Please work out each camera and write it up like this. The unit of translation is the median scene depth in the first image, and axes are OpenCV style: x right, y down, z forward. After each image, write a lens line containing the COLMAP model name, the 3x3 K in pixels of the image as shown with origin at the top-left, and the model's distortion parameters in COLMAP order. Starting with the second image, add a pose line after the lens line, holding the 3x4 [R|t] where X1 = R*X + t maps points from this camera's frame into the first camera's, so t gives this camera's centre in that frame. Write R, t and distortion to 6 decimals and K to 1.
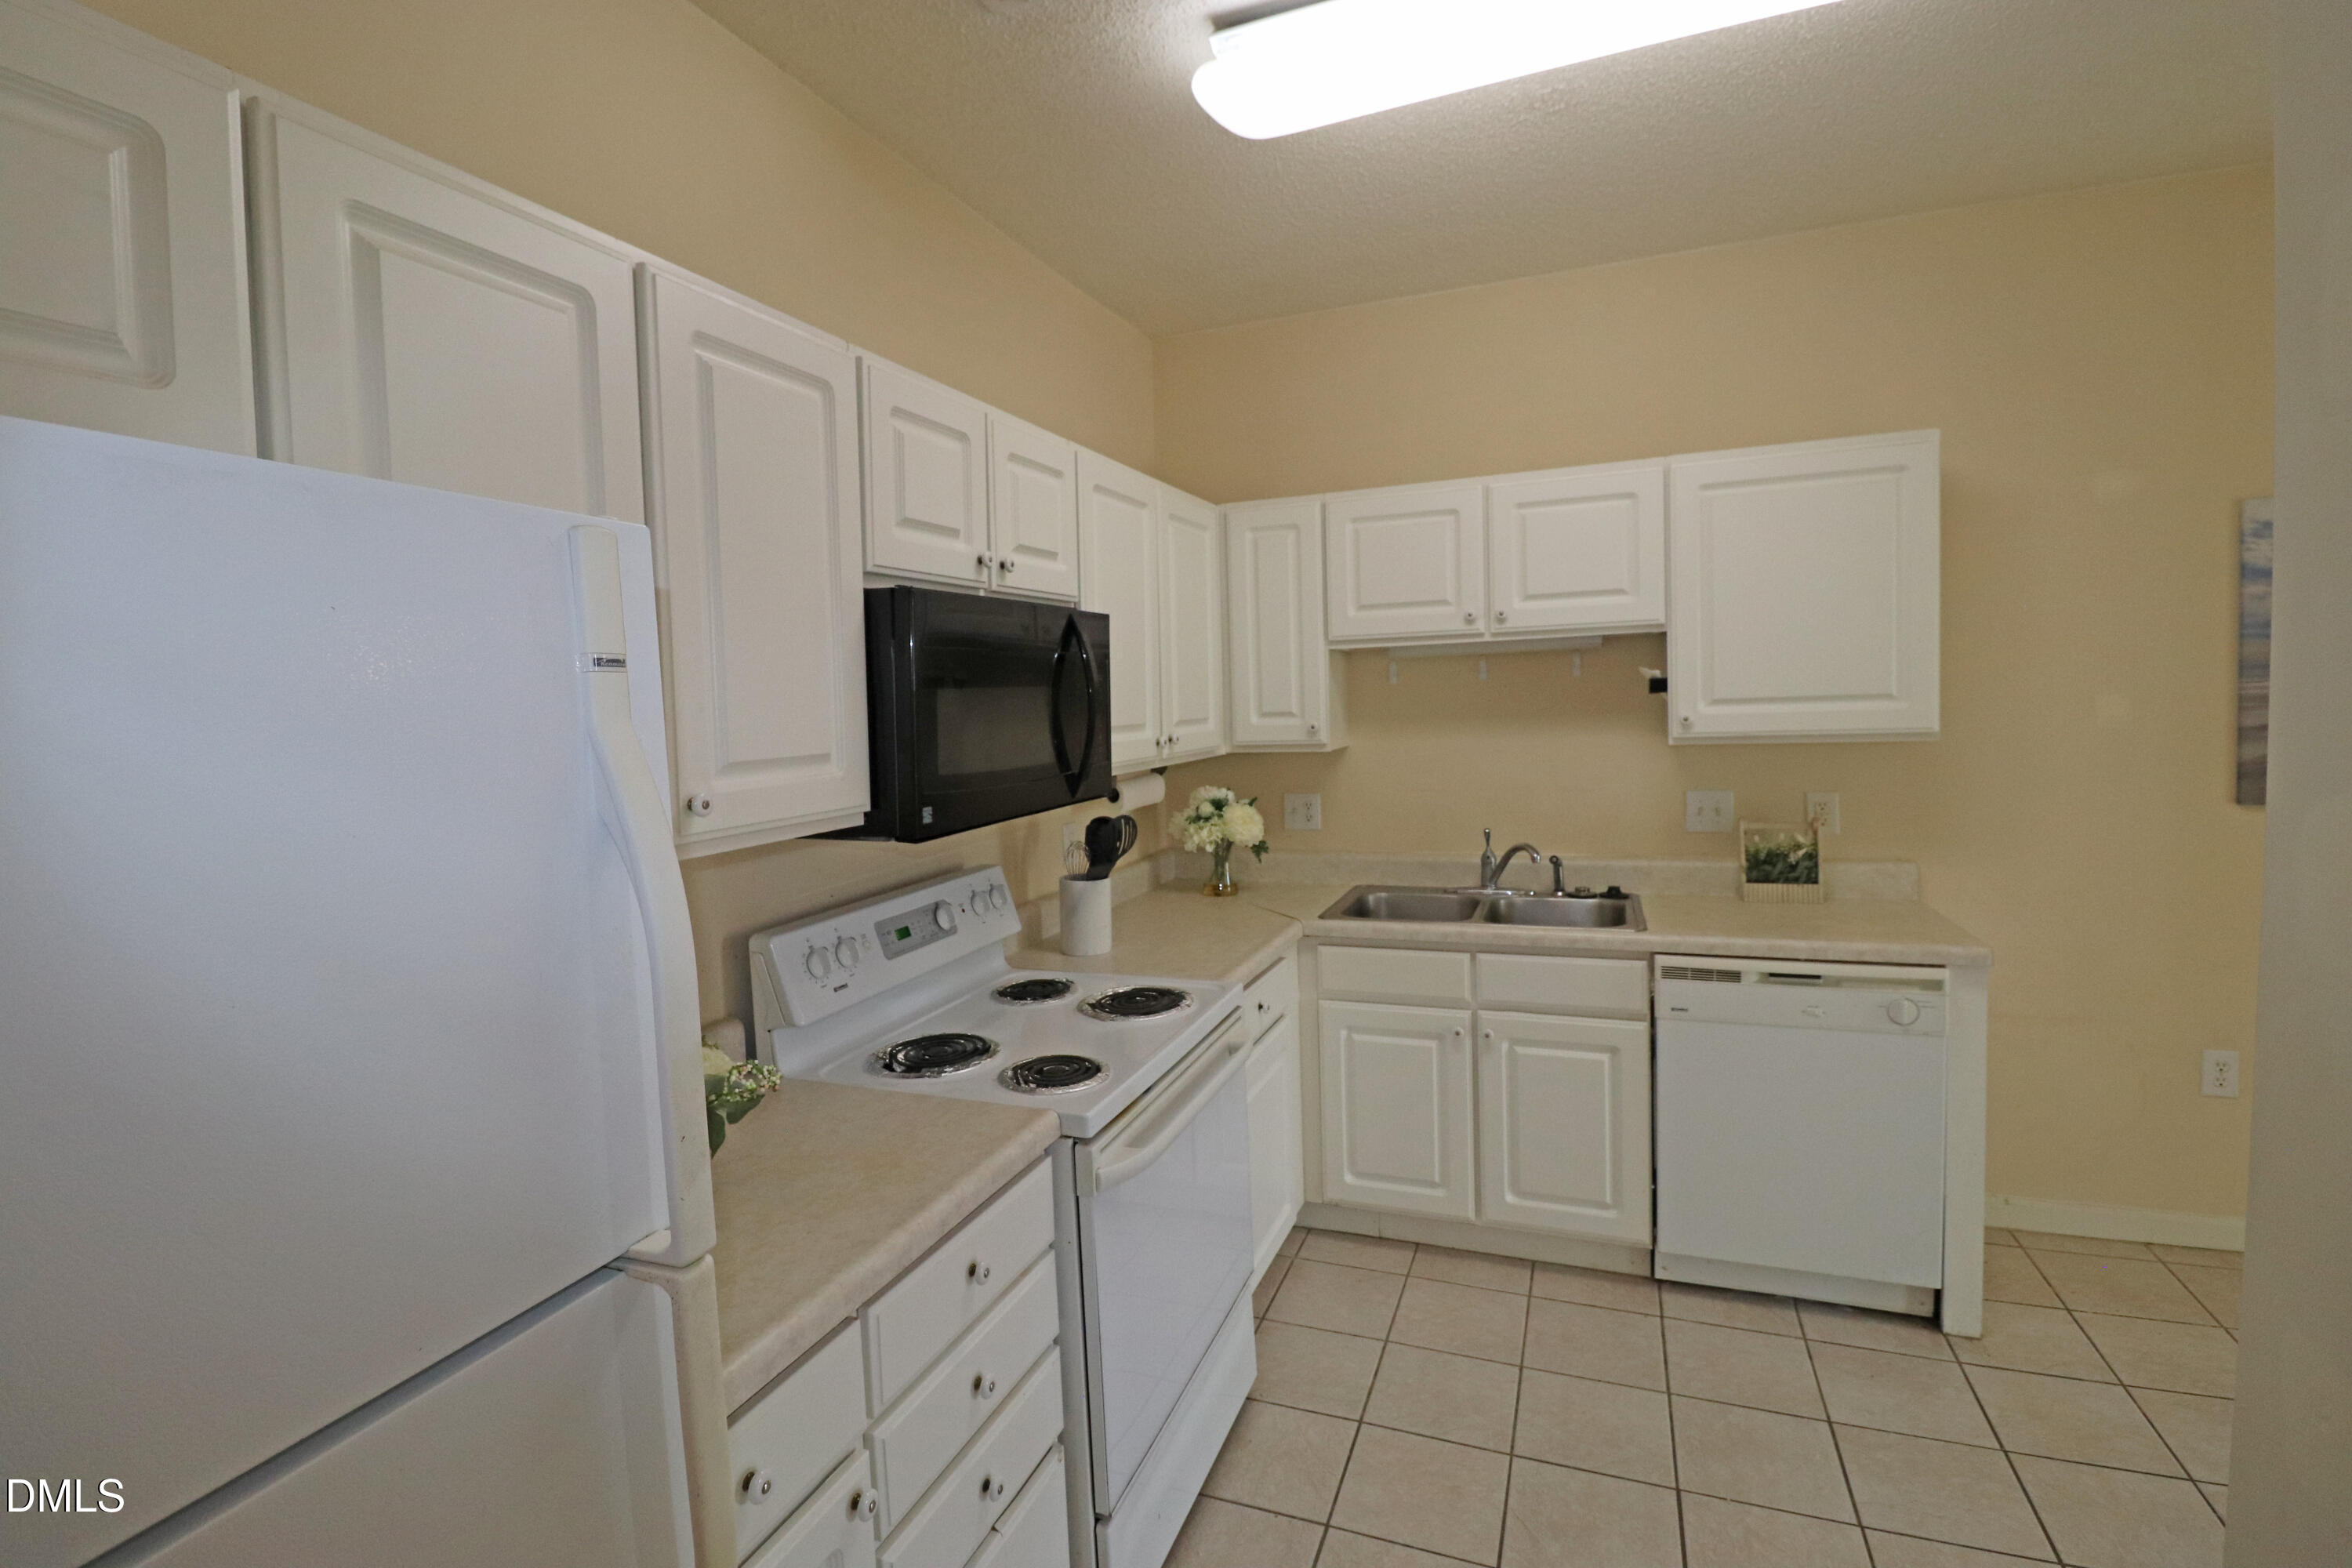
lens RADIAL K [[1085.1, 0, 1158.6], [0, 1085.1, 771.6], [0, 0, 1]] dist [0.000785, -0.015144]
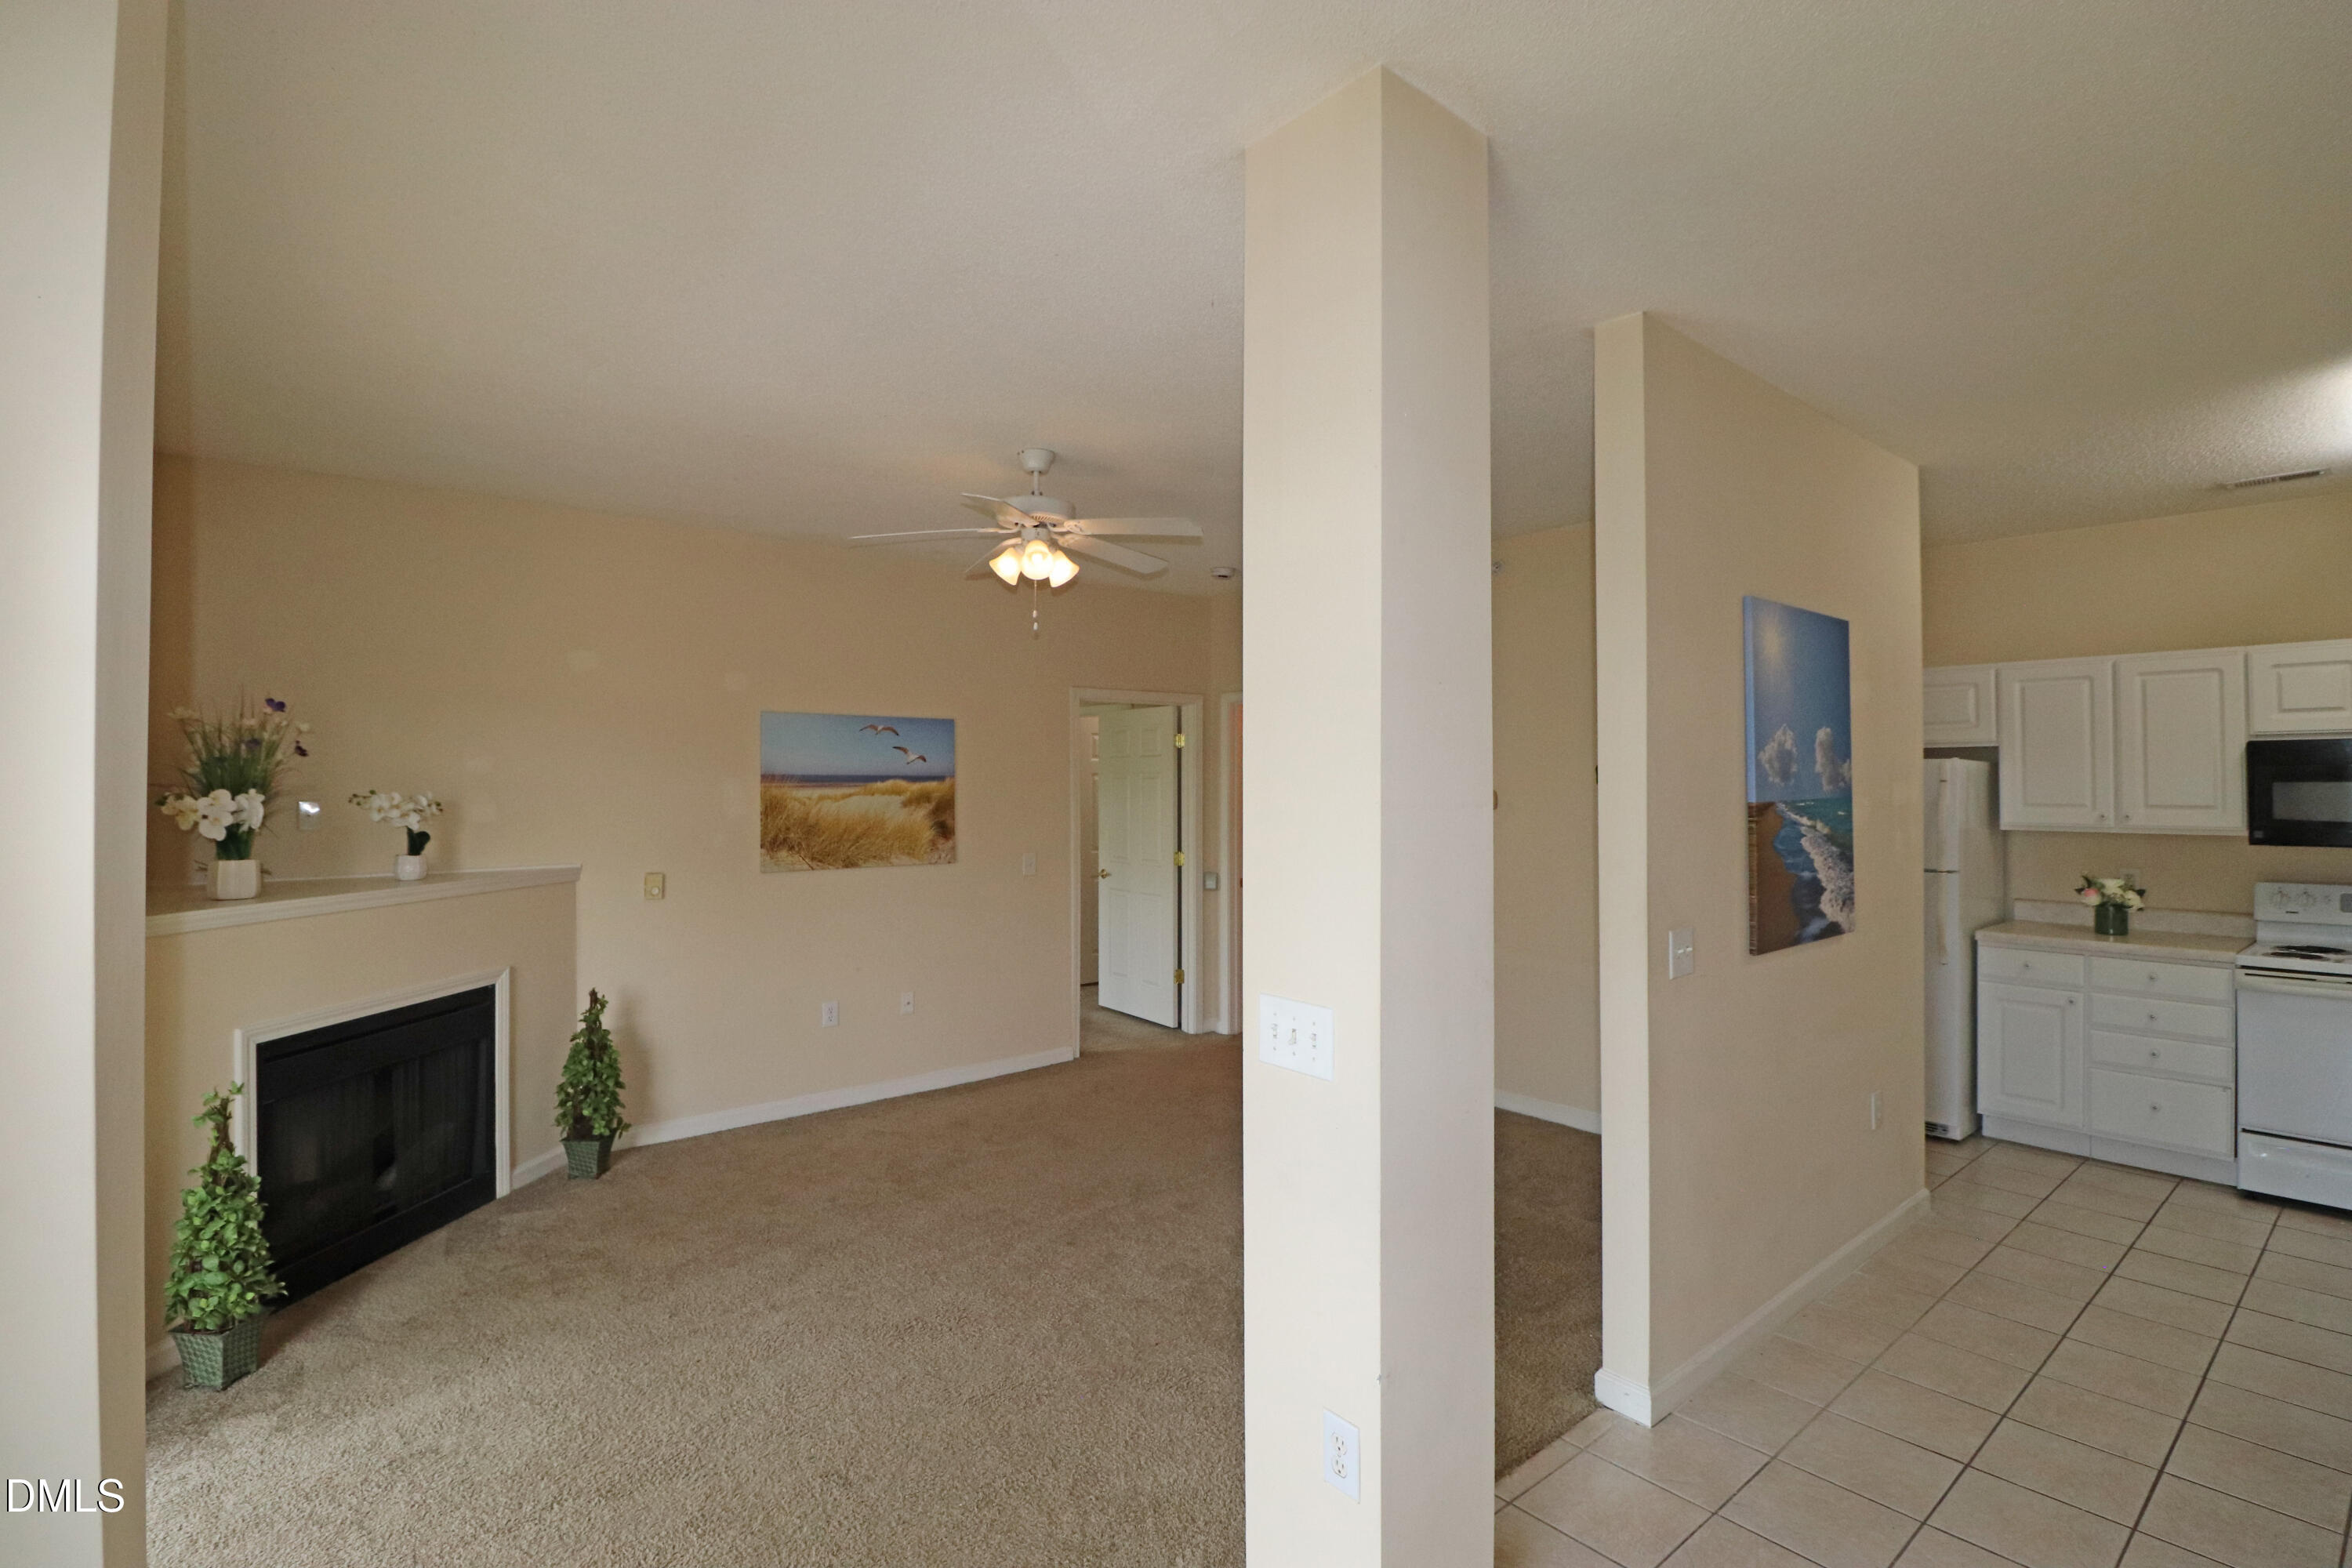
lens RADIAL K [[1085.1, 0, 1158.6], [0, 1085.1, 771.6], [0, 0, 1]] dist [0.000785, -0.015144]
pose [[-0.488650, 0.028795, -0.872004, 1.970345], [-0.038692, 0.997757, 0.054630, -0.086463], [0.871621, 0.060434, -0.486440, 0.005168]]
